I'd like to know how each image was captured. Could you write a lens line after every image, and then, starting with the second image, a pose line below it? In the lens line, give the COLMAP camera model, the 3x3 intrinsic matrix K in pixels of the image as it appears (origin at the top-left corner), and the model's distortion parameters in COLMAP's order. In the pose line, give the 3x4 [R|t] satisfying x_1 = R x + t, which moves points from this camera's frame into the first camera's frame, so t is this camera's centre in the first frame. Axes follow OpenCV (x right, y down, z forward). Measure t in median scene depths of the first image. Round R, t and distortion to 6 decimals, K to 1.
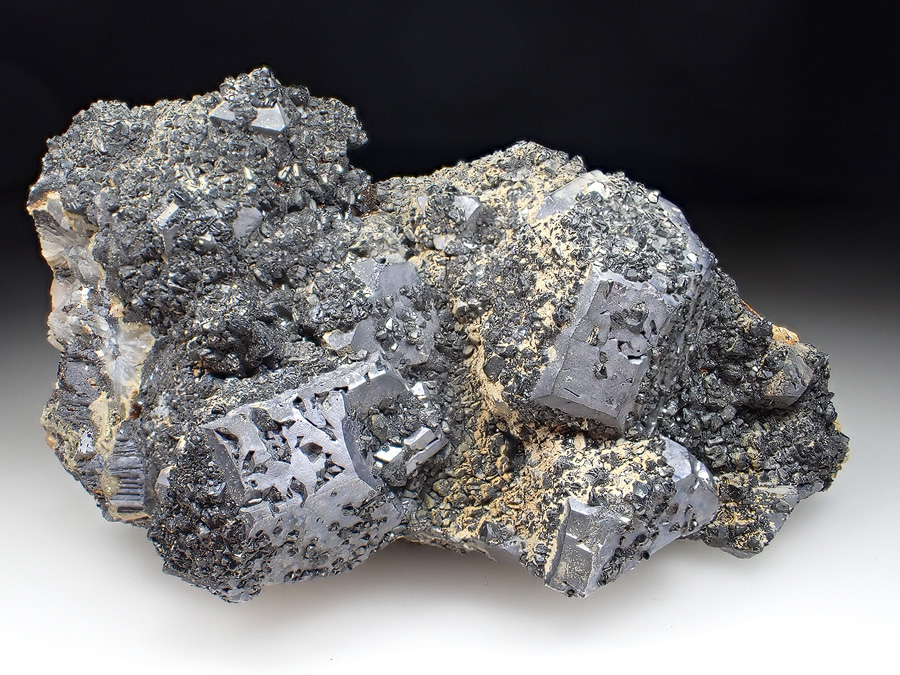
lens RADIAL K [[821.1, 0, 448.4], [0, 821.1, 335.2], [0, 0, 1]] dist [-0.070971, 0.036127]
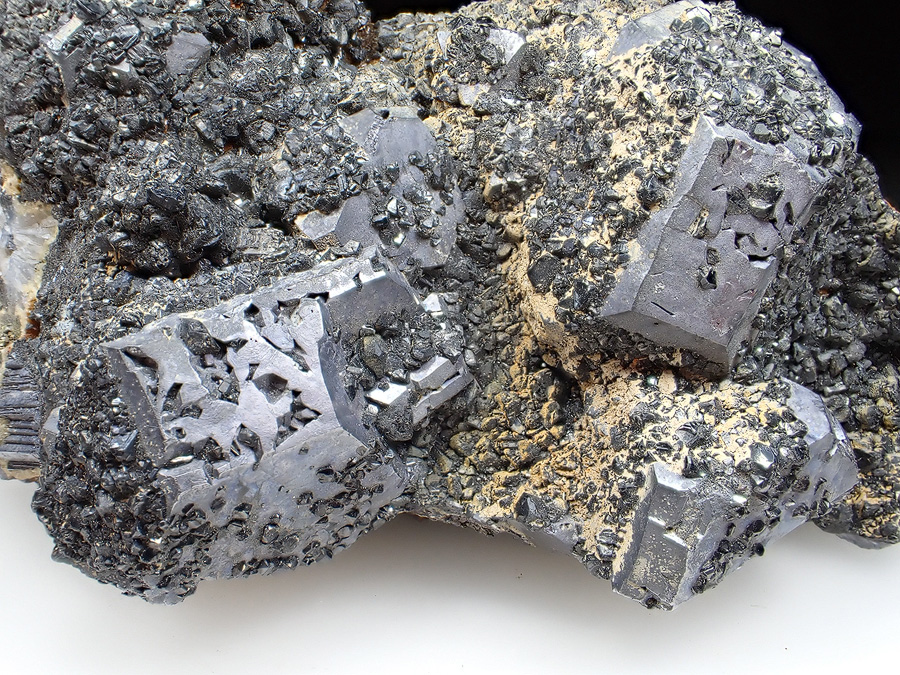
lens RADIAL K [[821.1, 0, 448.0], [0, 821.1, 339.5], [0, 0, 1]] dist [-0.070971, 0.036127]
pose [[0.999713, 0.023103, -0.006340, -0.019044], [-0.022633, 0.997547, 0.066238, 0.052517], [0.007855, -0.066076, 0.997784, 0.316854]]
